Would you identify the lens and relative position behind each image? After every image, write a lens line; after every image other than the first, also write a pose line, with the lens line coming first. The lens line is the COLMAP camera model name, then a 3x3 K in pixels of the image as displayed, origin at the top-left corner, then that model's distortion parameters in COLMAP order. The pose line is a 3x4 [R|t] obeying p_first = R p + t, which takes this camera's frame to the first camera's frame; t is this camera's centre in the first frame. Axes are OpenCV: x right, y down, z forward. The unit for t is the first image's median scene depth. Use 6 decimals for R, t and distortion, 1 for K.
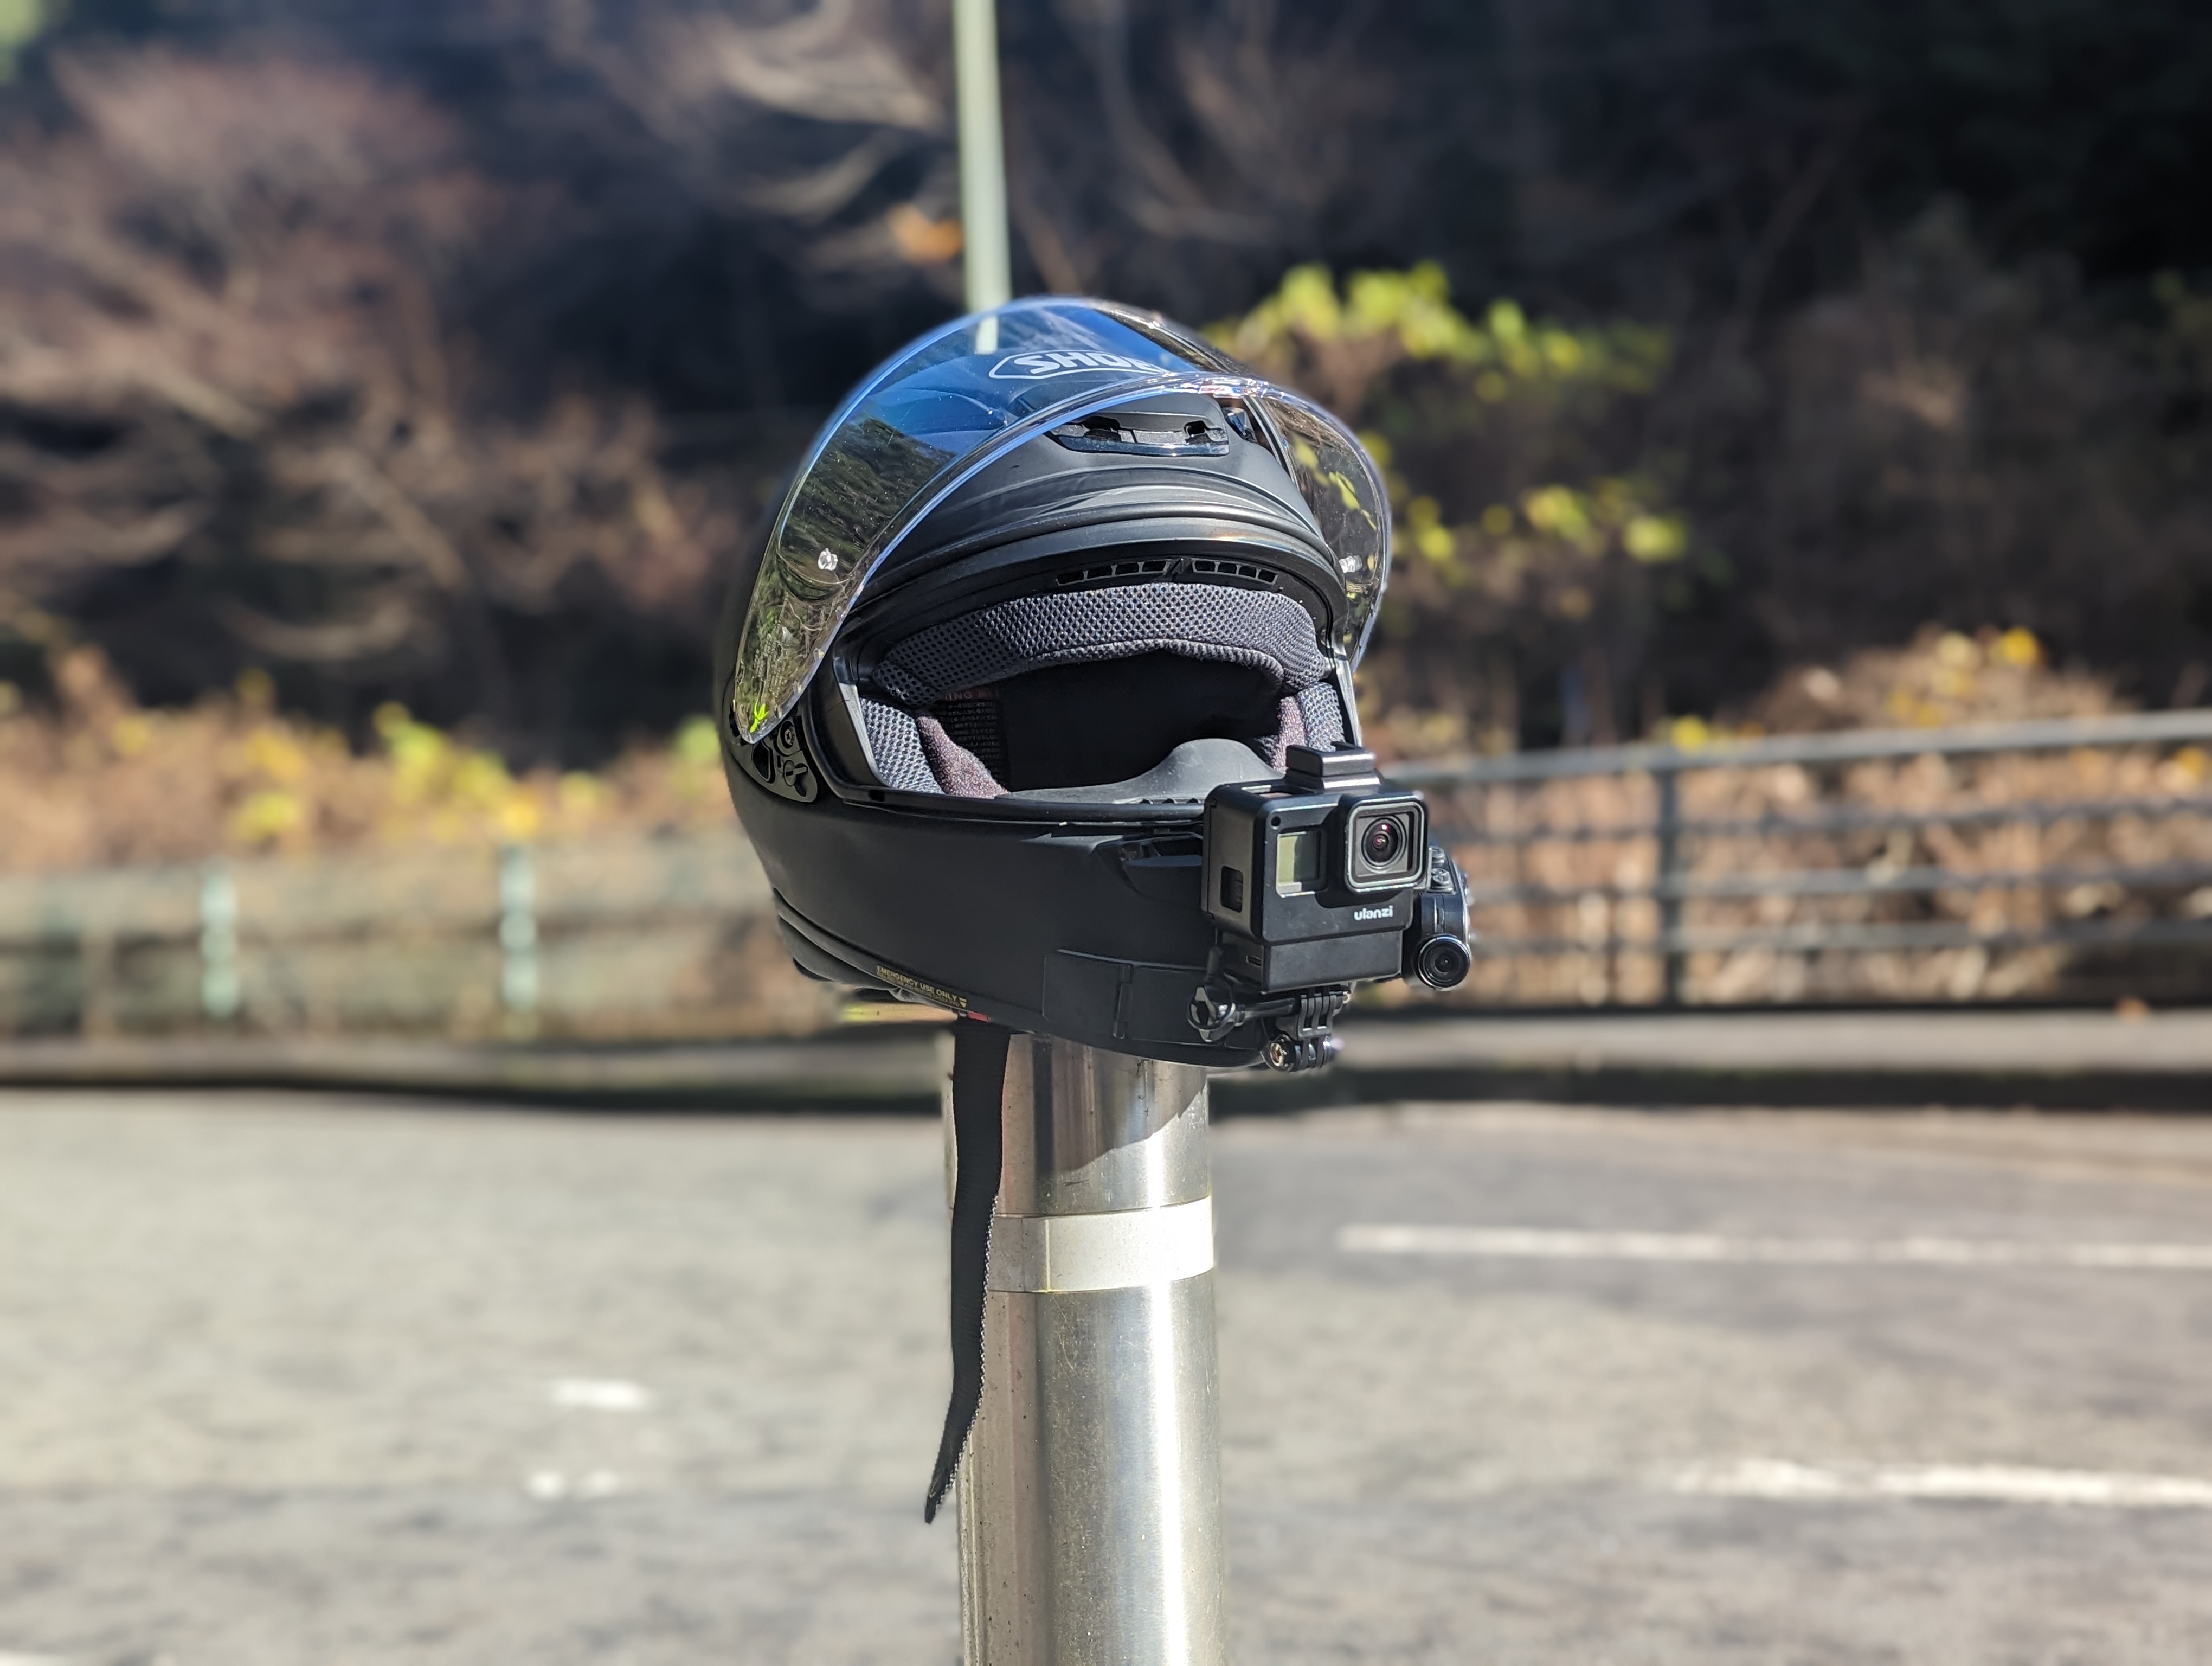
lens RADIAL K [[2393.5, 0, 1068.7], [0, 2393.5, 825.2], [0, 0, 1]] dist [0.089171, -0.220513]
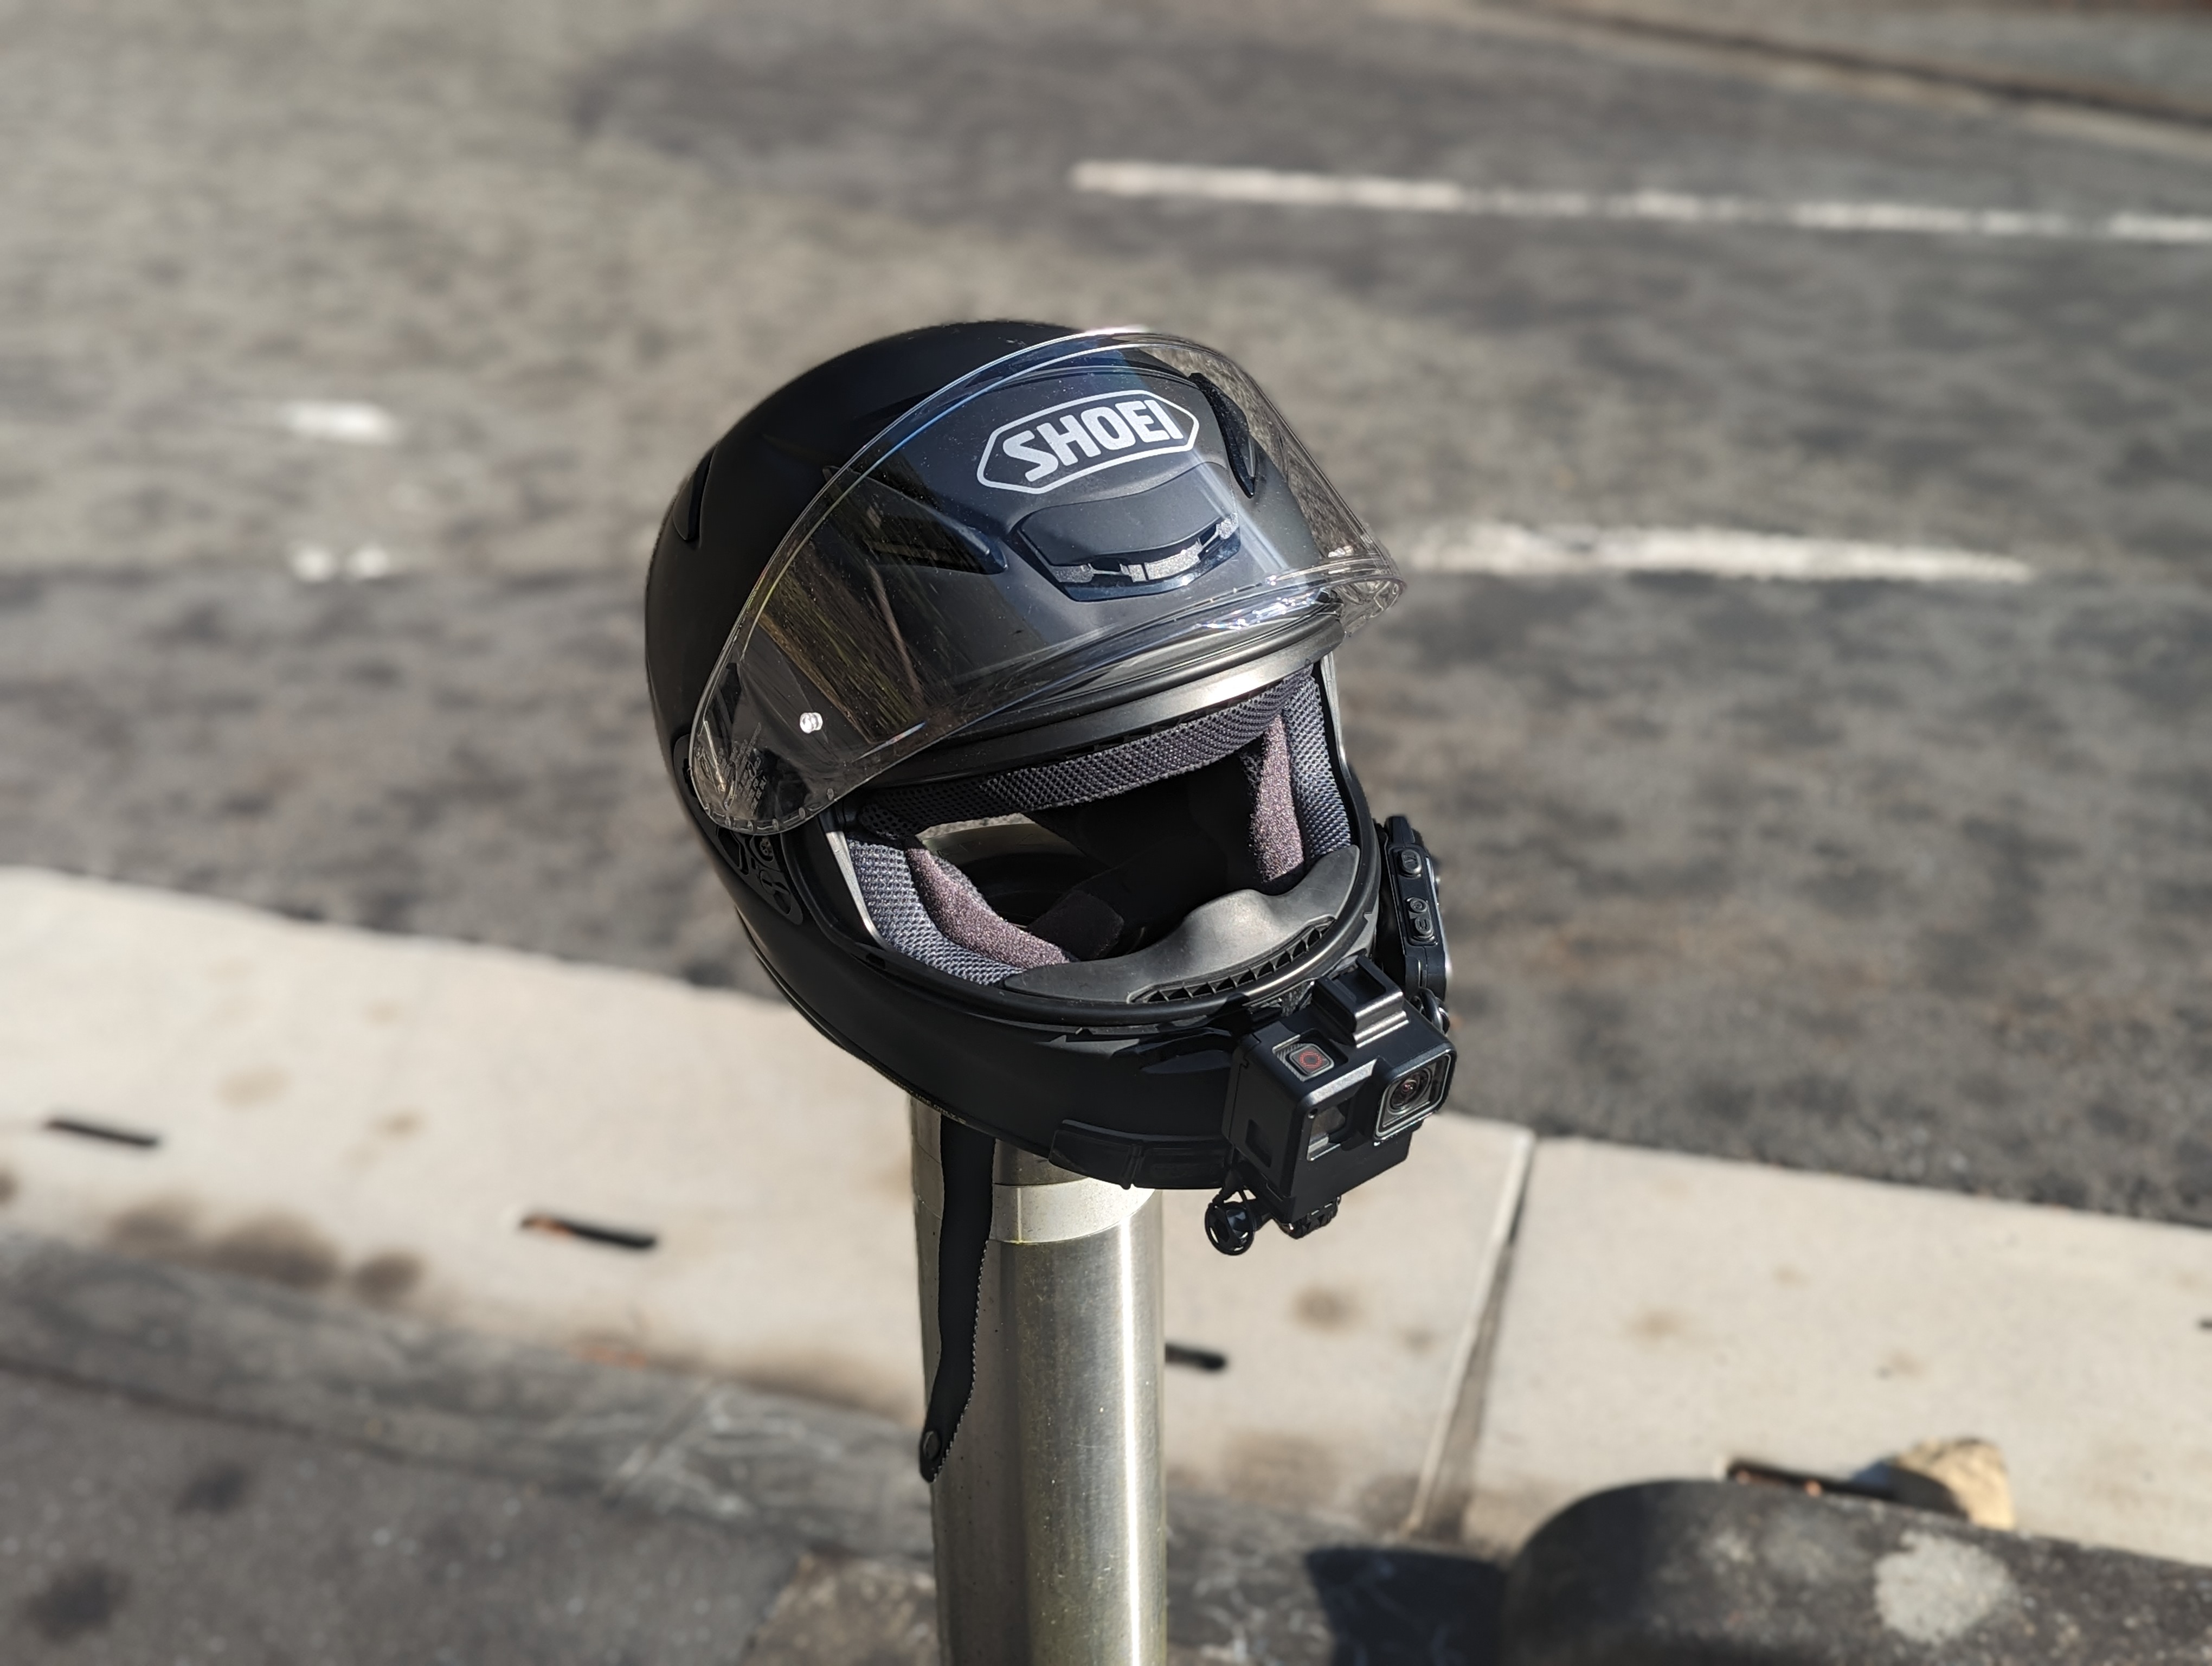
lens RADIAL K [[2381.1, 0, 1052.2], [0, 2381.1, 854.0], [0, 0, 1]] dist [0.100637, -0.265439]
pose [[0.992725, -0.043617, 0.112222, -0.029996], [-0.019151, 0.863007, 0.504828, -0.139215], [-0.118868, -0.503305, 0.855894, 0.050492]]
